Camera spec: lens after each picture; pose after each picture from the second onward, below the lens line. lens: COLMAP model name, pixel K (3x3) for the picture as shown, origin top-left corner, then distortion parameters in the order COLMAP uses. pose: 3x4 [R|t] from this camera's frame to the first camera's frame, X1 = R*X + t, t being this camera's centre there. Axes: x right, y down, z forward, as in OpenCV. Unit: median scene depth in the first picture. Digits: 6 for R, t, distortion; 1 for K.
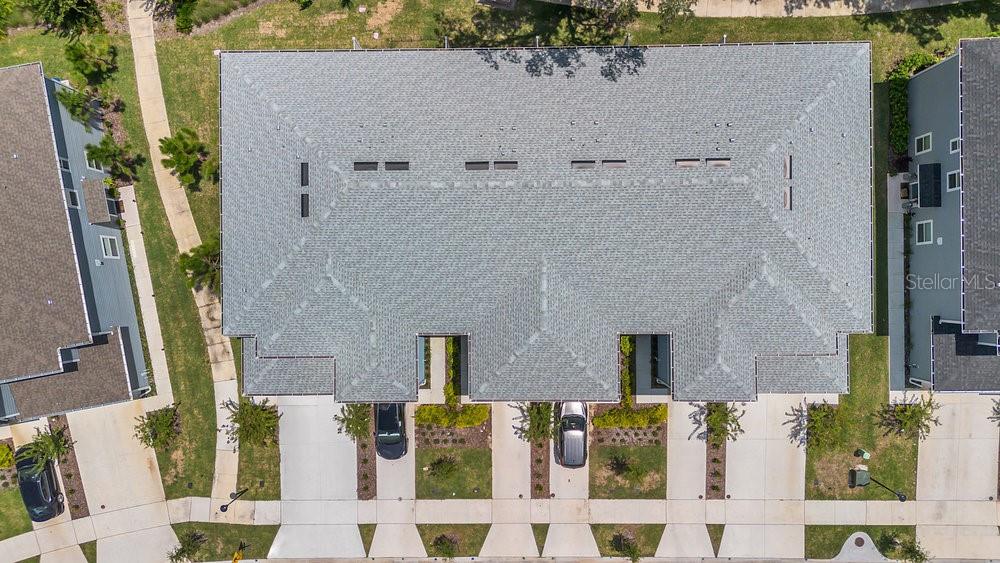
lens RADIAL K [[704.8, 0, 500.0], [0, 704.8, 281.5], [0, 0, 1]] dist [0.058473, -0.061973]
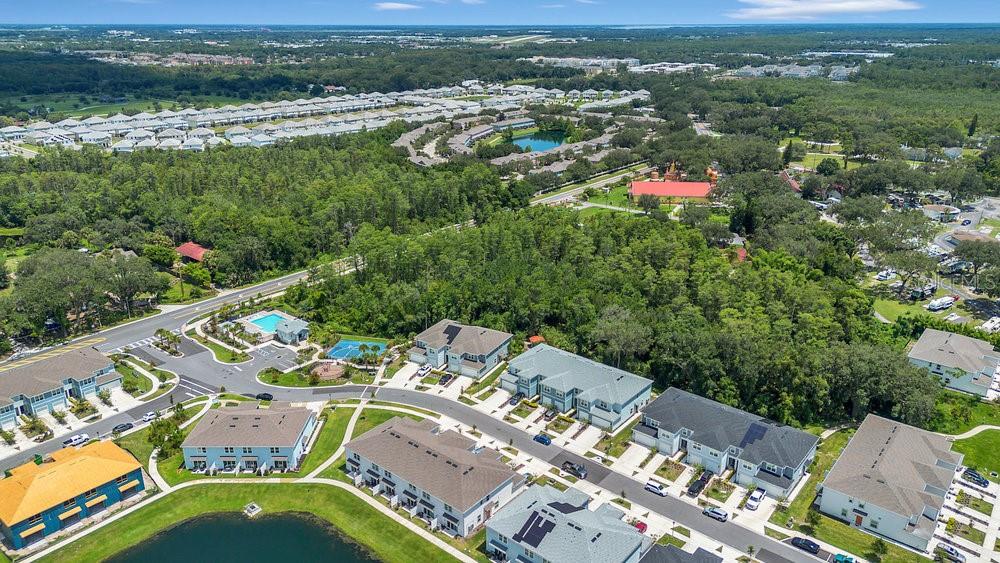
lens RADIAL K [[704.8, 0, 500.0], [0, 704.8, 281.5], [0, 0, 1]] dist [0.058473, -0.061973]
pose [[0.768351, 0.234692, -0.595447, 2.023722], [-0.639832, 0.258565, -0.723712, 3.013516], [-0.015888, 0.937050, 0.348832, -1.059888]]
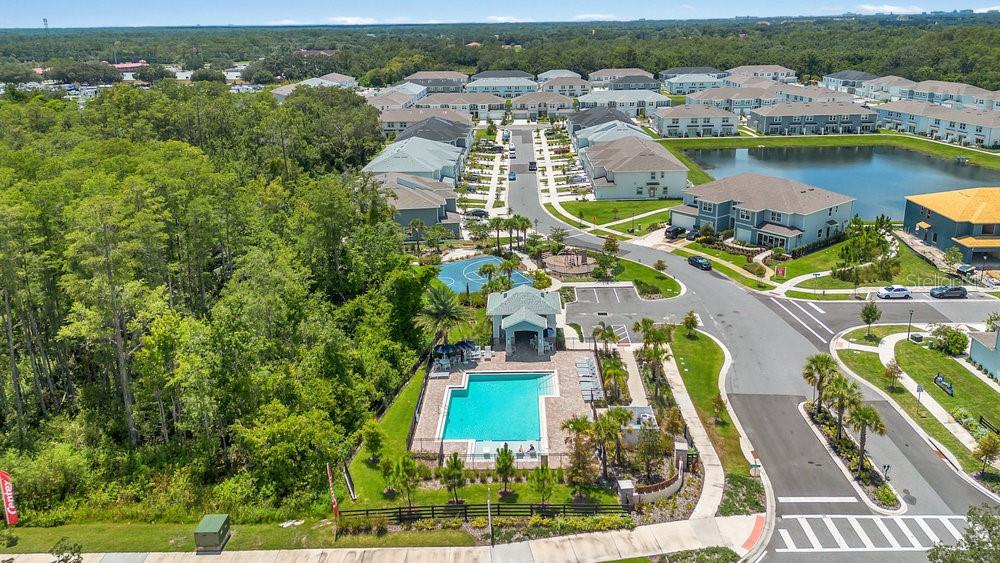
lens RADIAL K [[704.8, 0, 500.0], [0, 704.8, 281.5], [0, 0, 1]] dist [0.058473, -0.061973]
pose [[0.033805, -0.330850, 0.943078, -3.637570], [0.998992, -0.016684, -0.041663, 0.502369], [0.029519, 0.943536, 0.329952, 0.261918]]
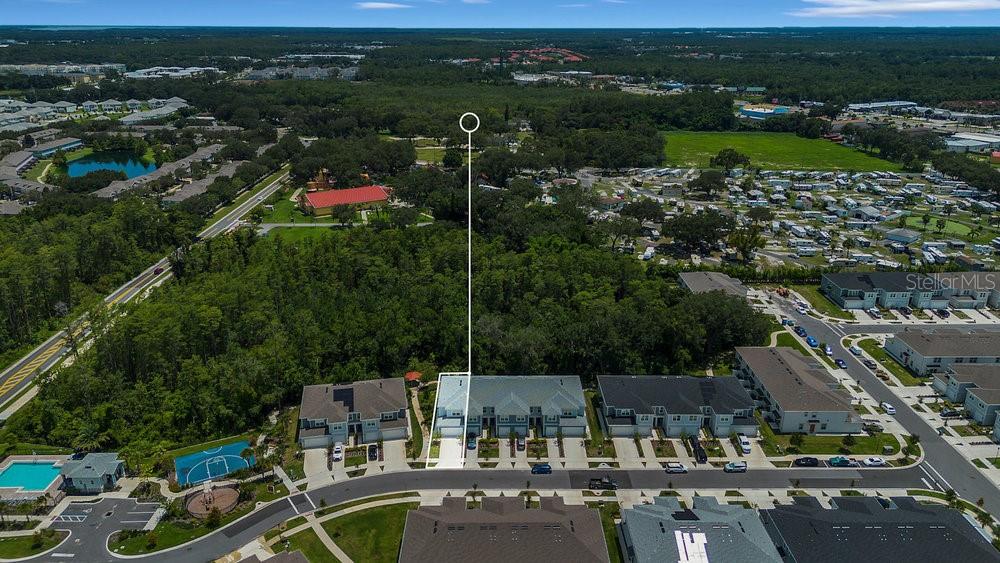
lens RADIAL K [[704.8, 0, 500.0], [0, 704.8, 281.5], [0, 0, 1]] dist [0.058473, -0.061973]
pose [[0.999750, 0.016587, 0.015017, -0.075285], [0.008641, 0.332853, -0.942939, 3.339262], [-0.020639, 0.942833, 0.332627, -0.997783]]
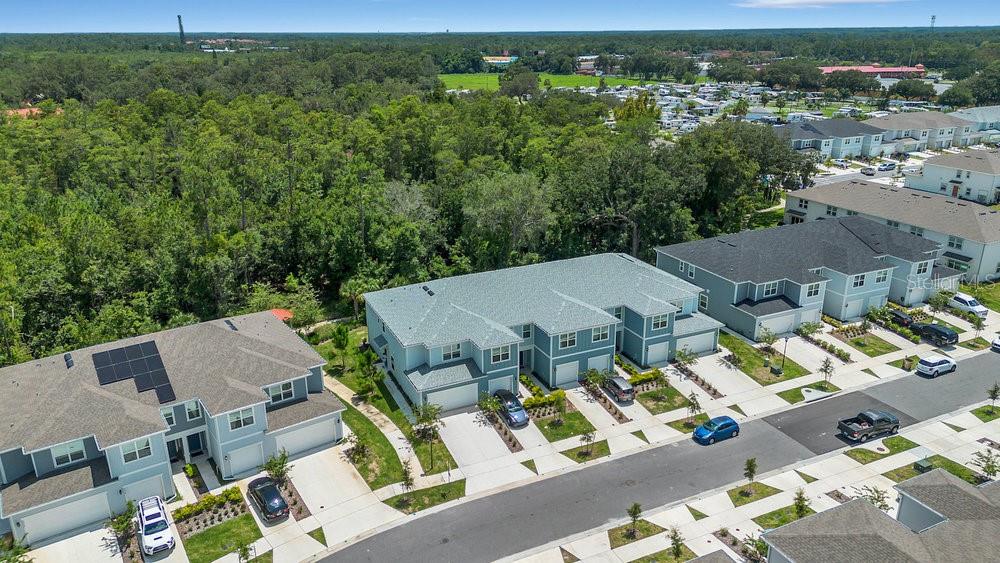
lens RADIAL K [[719.0, 0, 500.0], [0, 719.0, 281.5], [0, 0, 1]] dist [0.049216, -0.067114]
pose [[0.907336, -0.128130, 0.400404, -0.729918], [0.420336, 0.293765, -0.858499, 1.381233], [-0.007625, 0.947251, 0.320401, 0.257102]]
